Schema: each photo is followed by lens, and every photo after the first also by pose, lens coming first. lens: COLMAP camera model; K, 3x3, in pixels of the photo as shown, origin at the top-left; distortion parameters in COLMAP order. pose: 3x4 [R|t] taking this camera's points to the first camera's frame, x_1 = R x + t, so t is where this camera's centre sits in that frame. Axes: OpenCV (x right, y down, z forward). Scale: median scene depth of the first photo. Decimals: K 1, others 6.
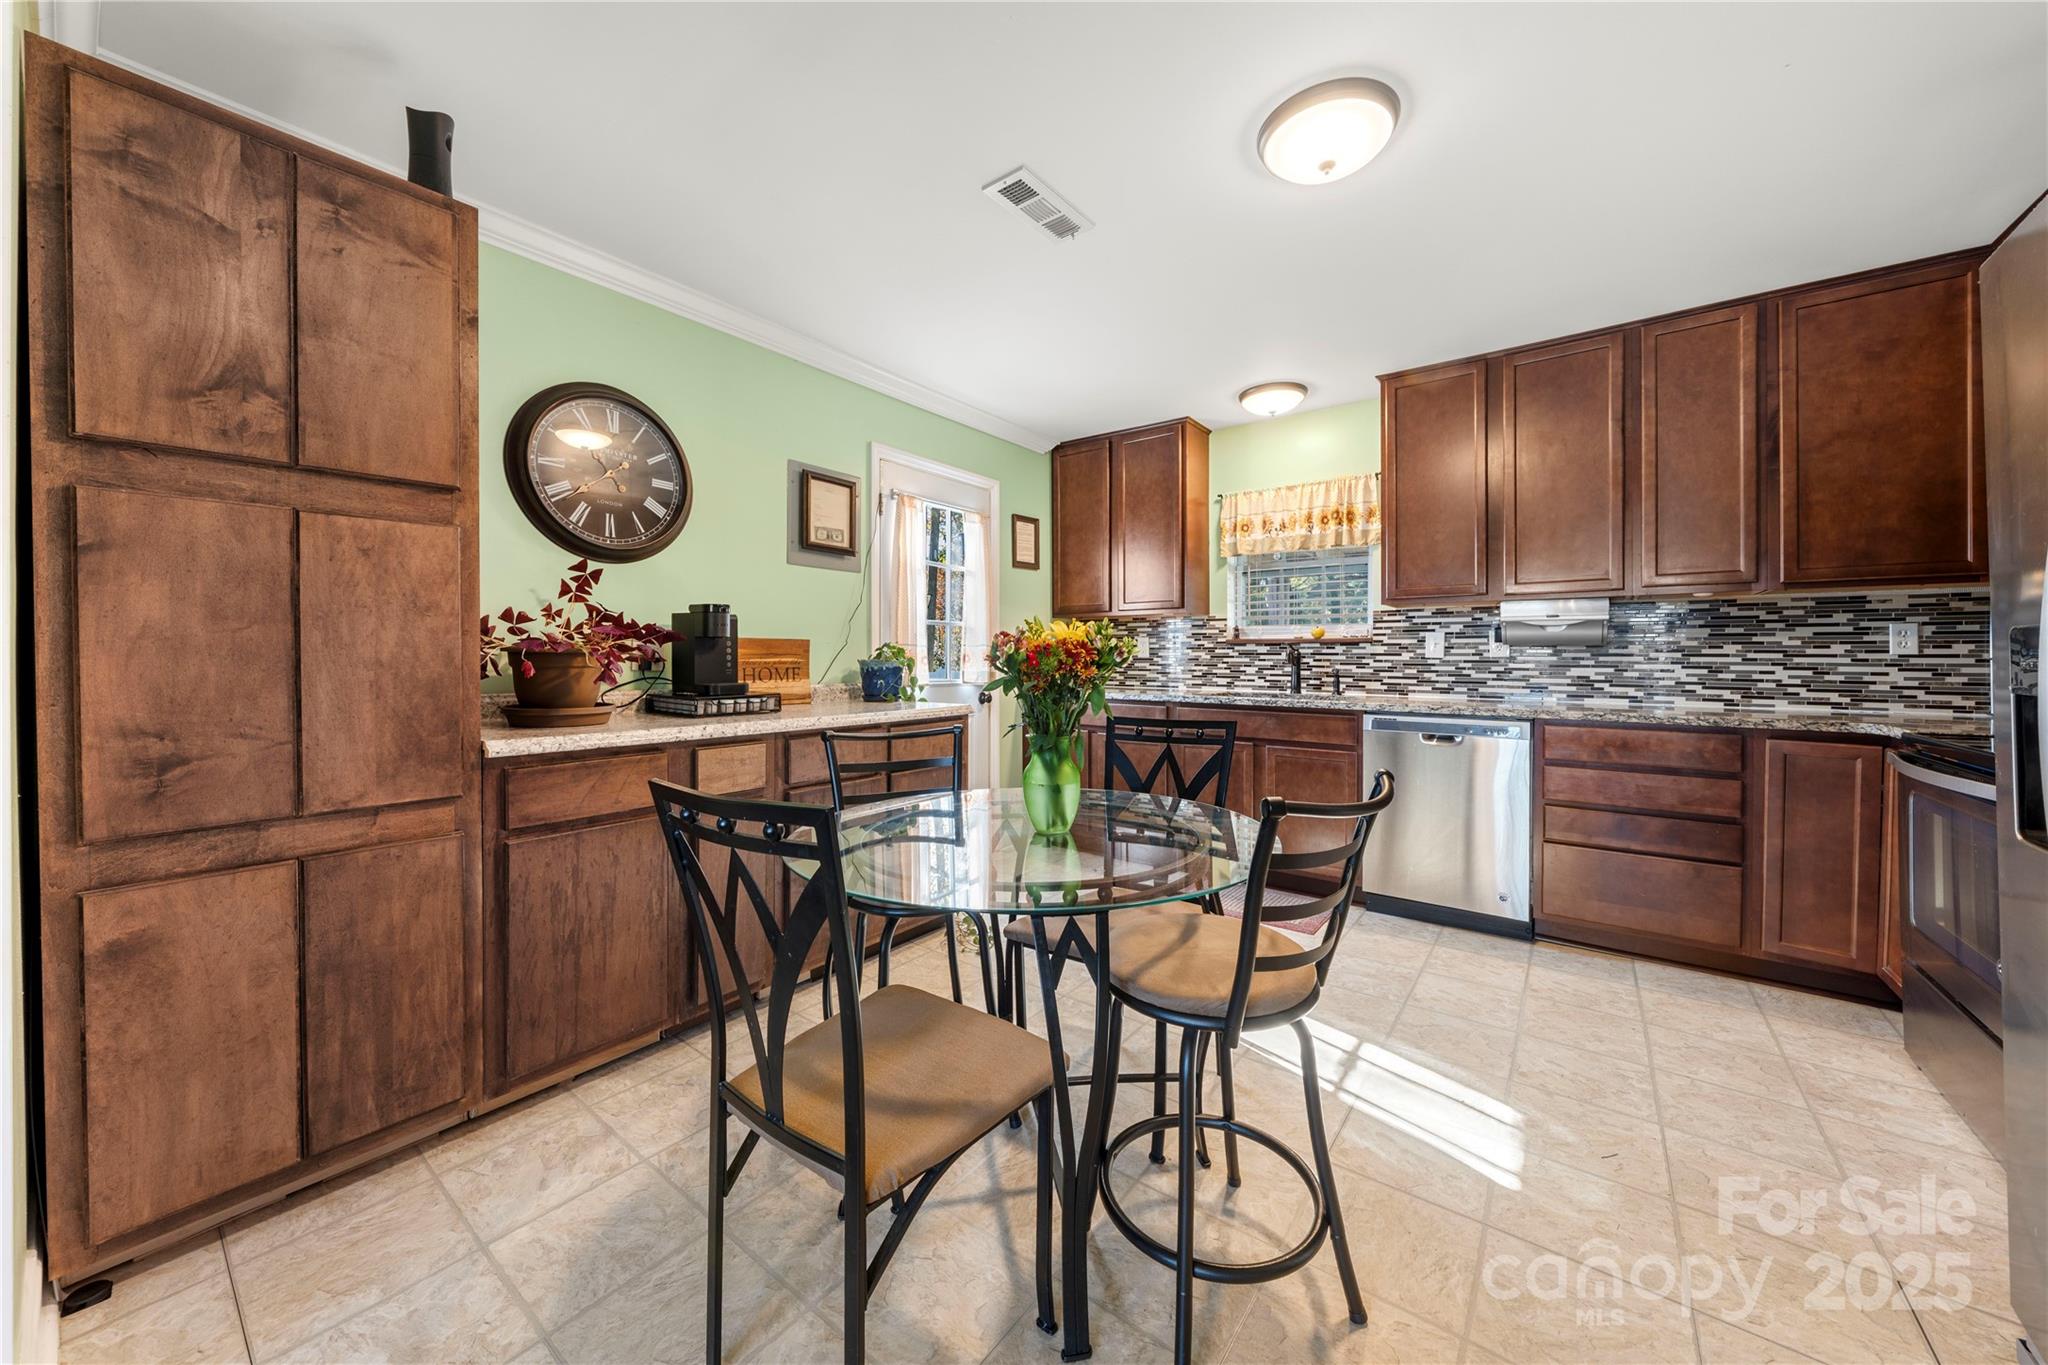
lens RADIAL K [[750.9, 0, 1037.0], [0, 750.9, 658.3], [0, 0, 1]] dist [-0.000885, -0.000651]
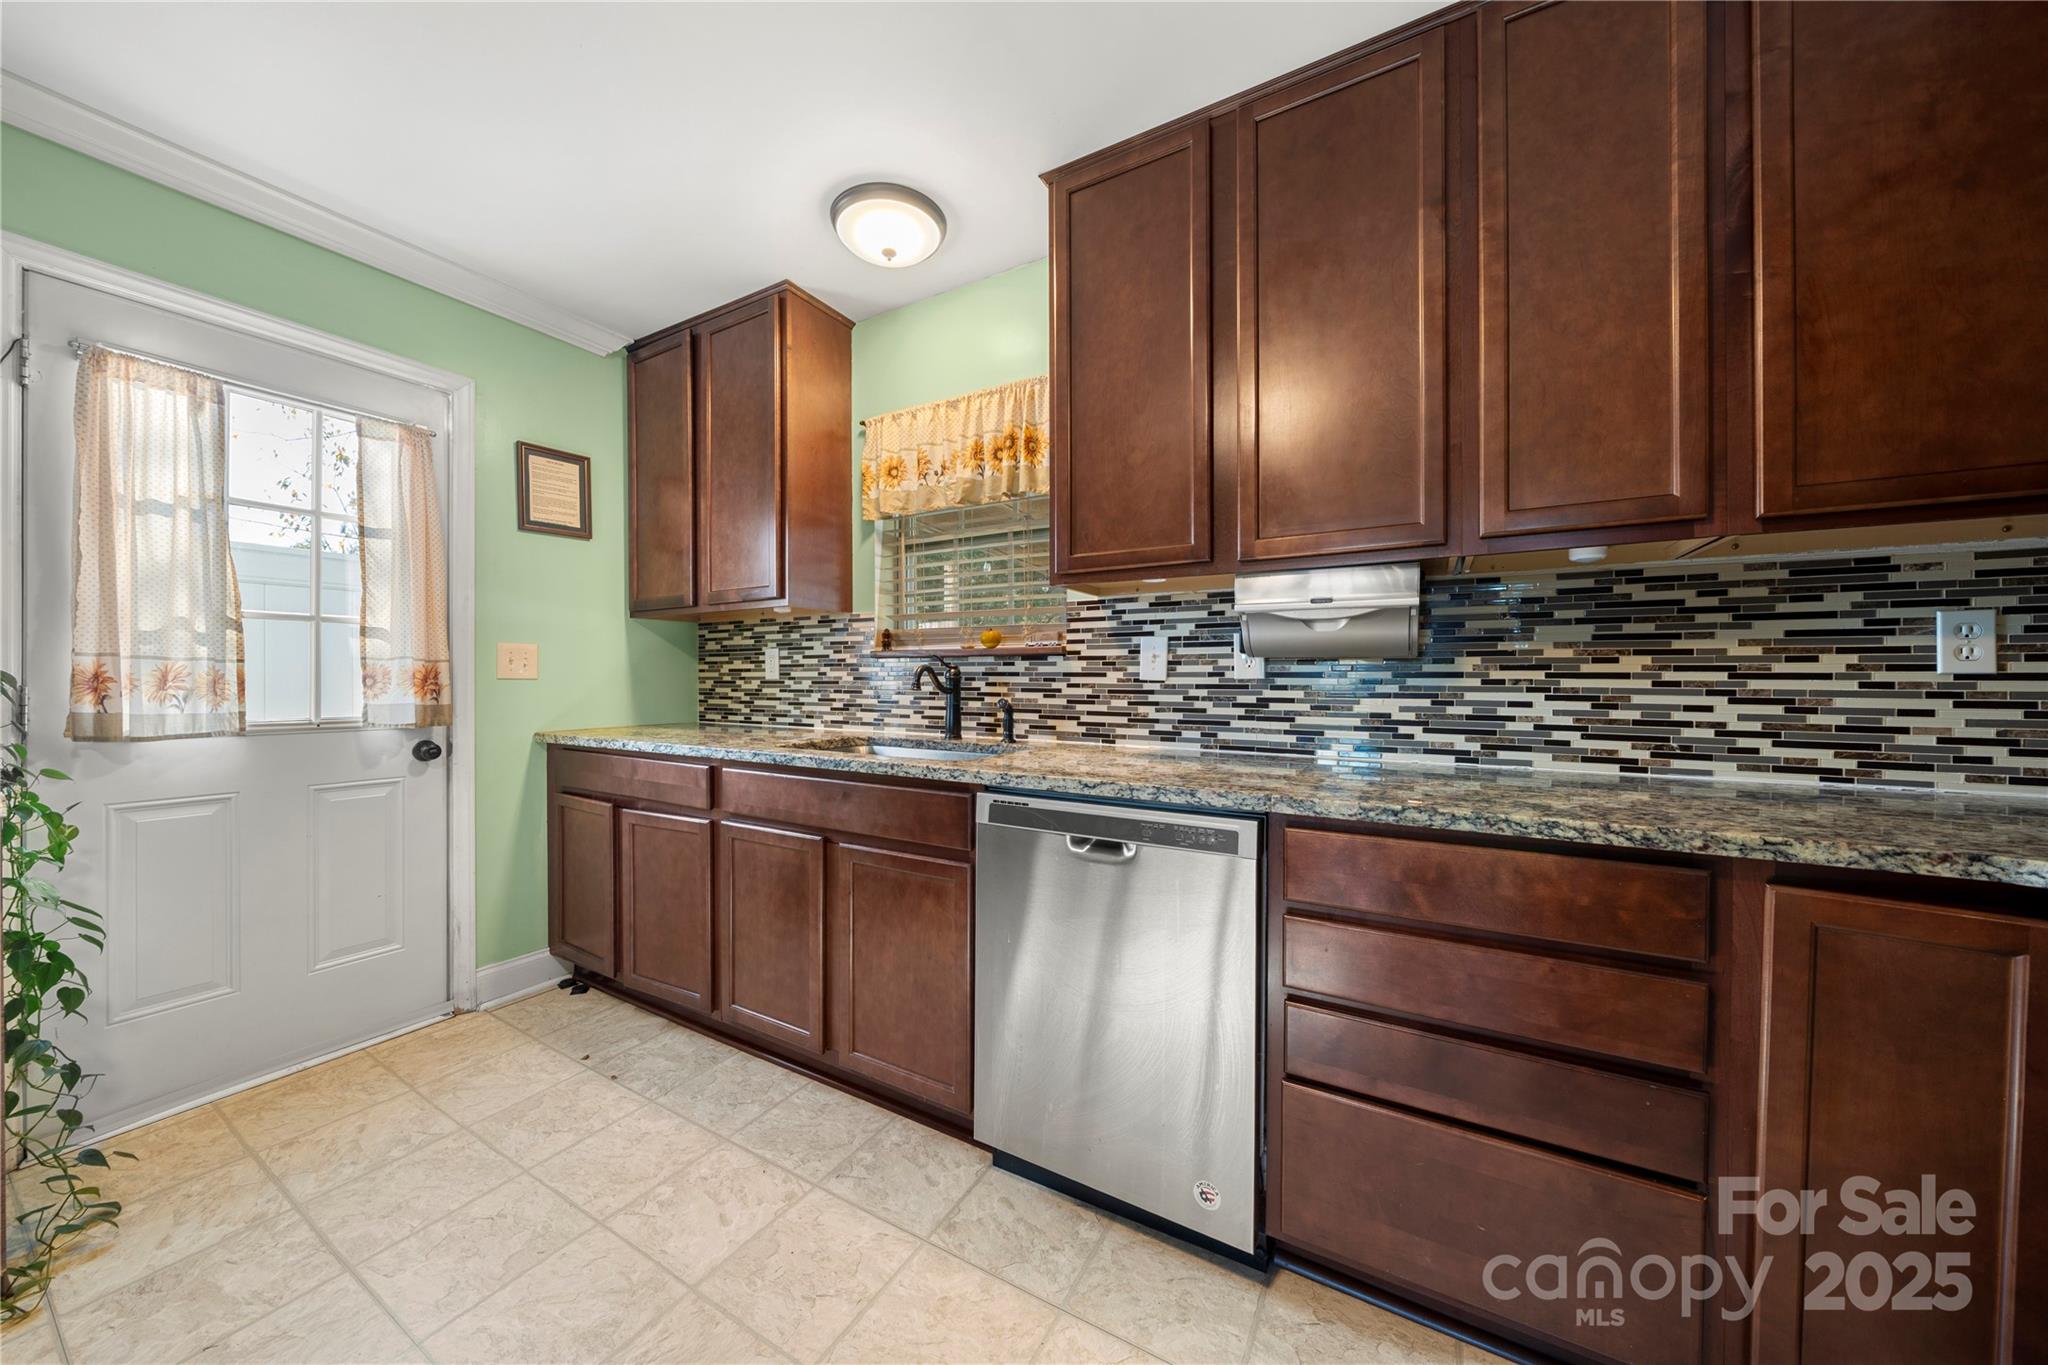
lens RADIAL K [[690.4, 0, 1040.7], [0, 690.4, 682.1], [0, 0, 1]] dist [-0.003248, -0.000506]
pose [[0.992425, -0.001784, 0.122835, 0.422269], [0.001166, 0.999986, 0.005098, -0.002182], [-0.122843, -0.004916, 0.992414, 0.532207]]
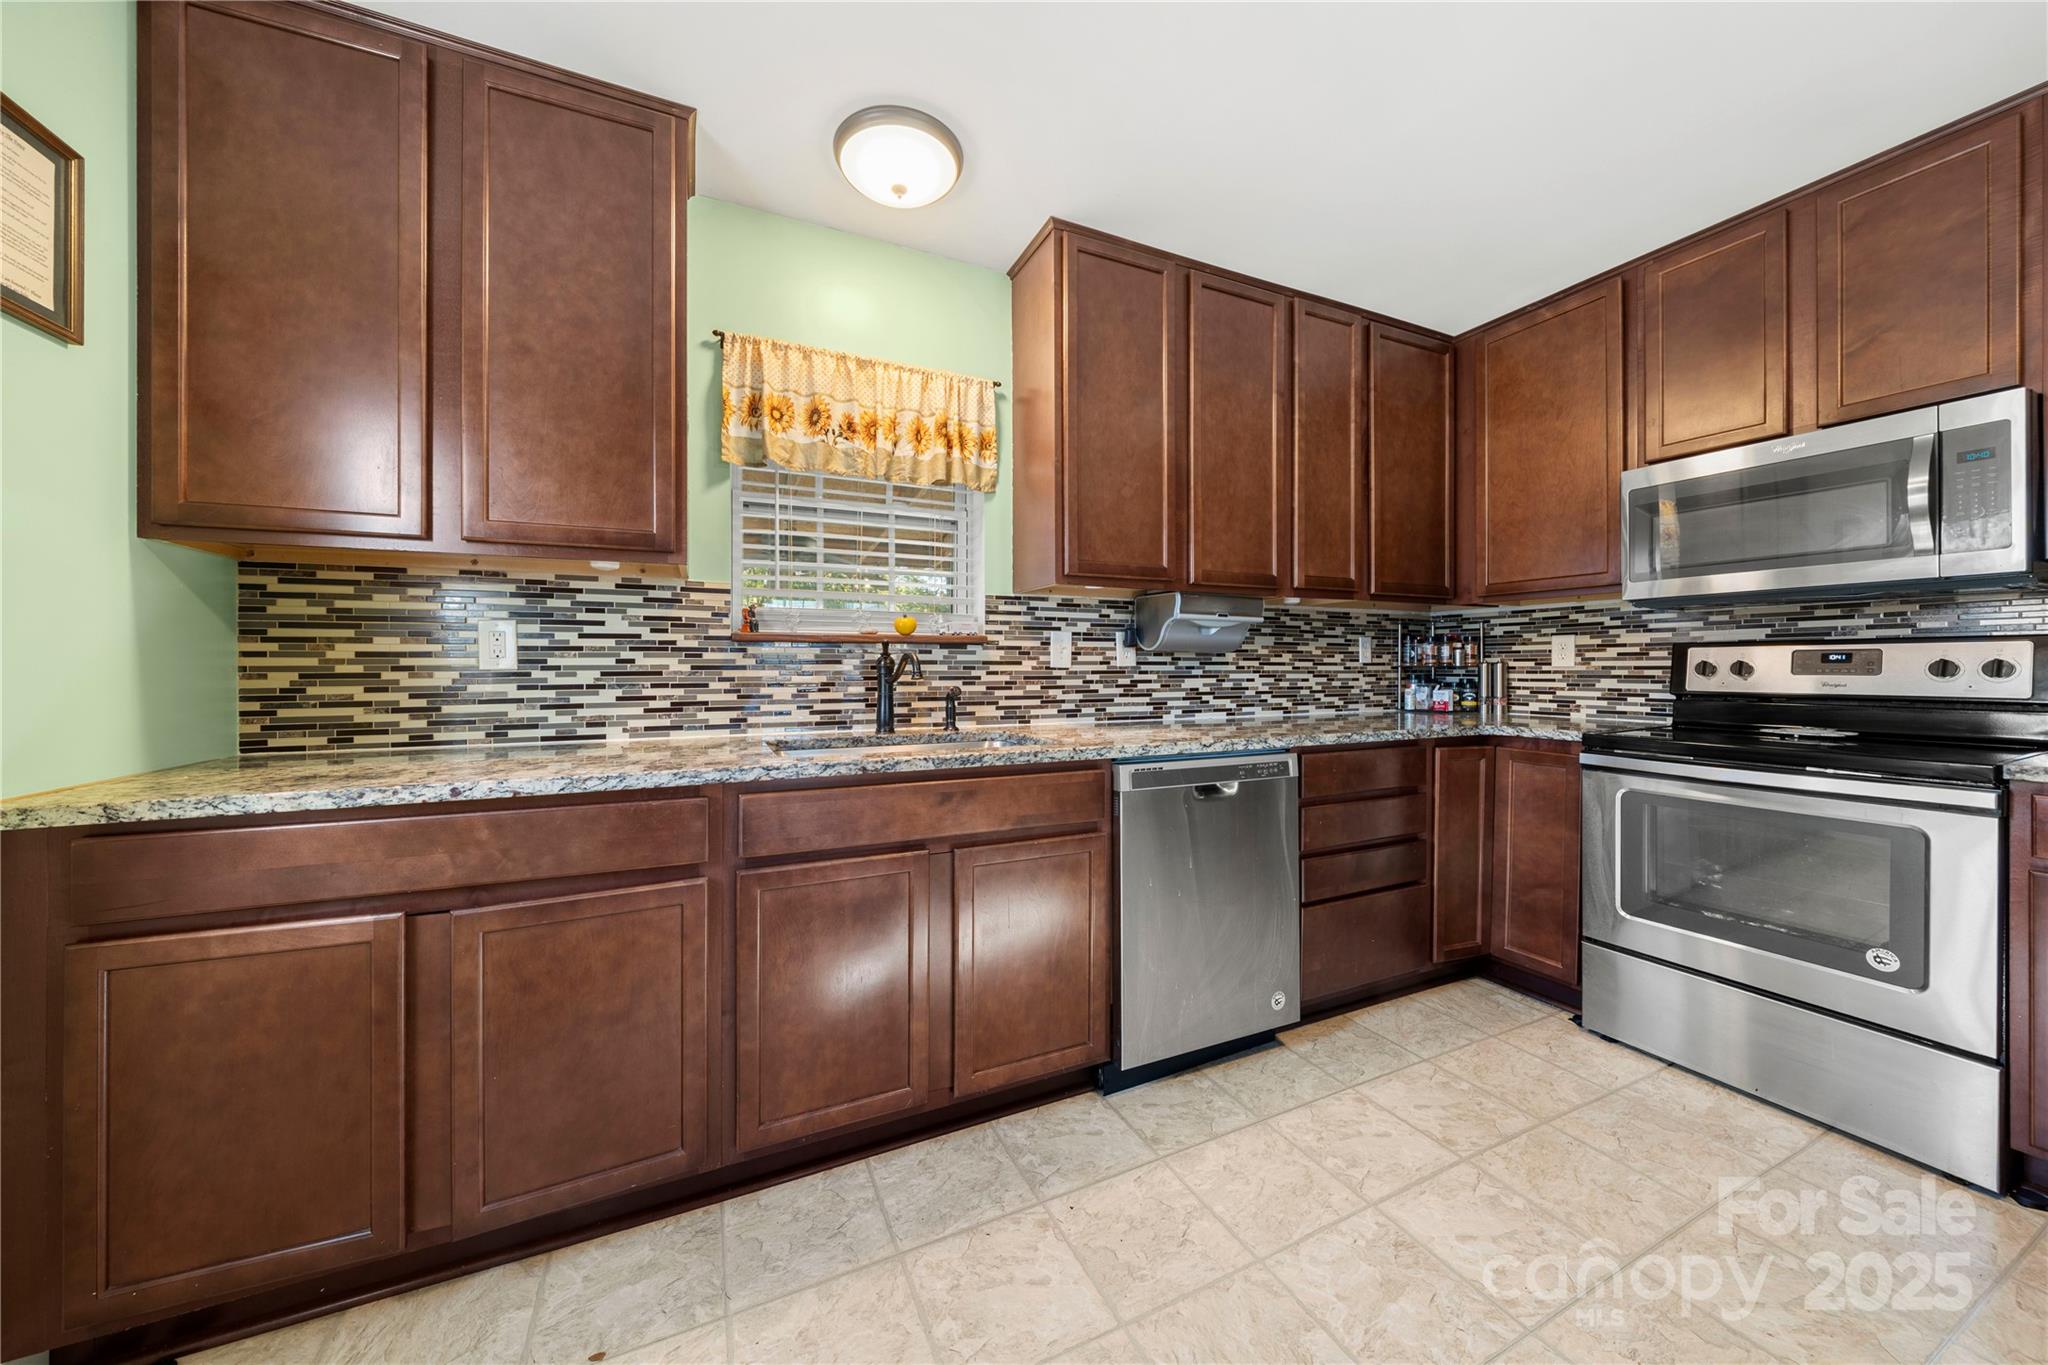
lens RADIAL K [[690.4, 0, 1016.8], [0, 690.4, 665.2], [0, 0, 1]] dist [-0.003248, -0.000506]
pose [[0.476532, -0.000429, 0.879157, -0.071707], [0.005325, 0.999983, -0.002398, -0.001646], [-0.879141, 0.005824, 0.476526, 0.817111]]
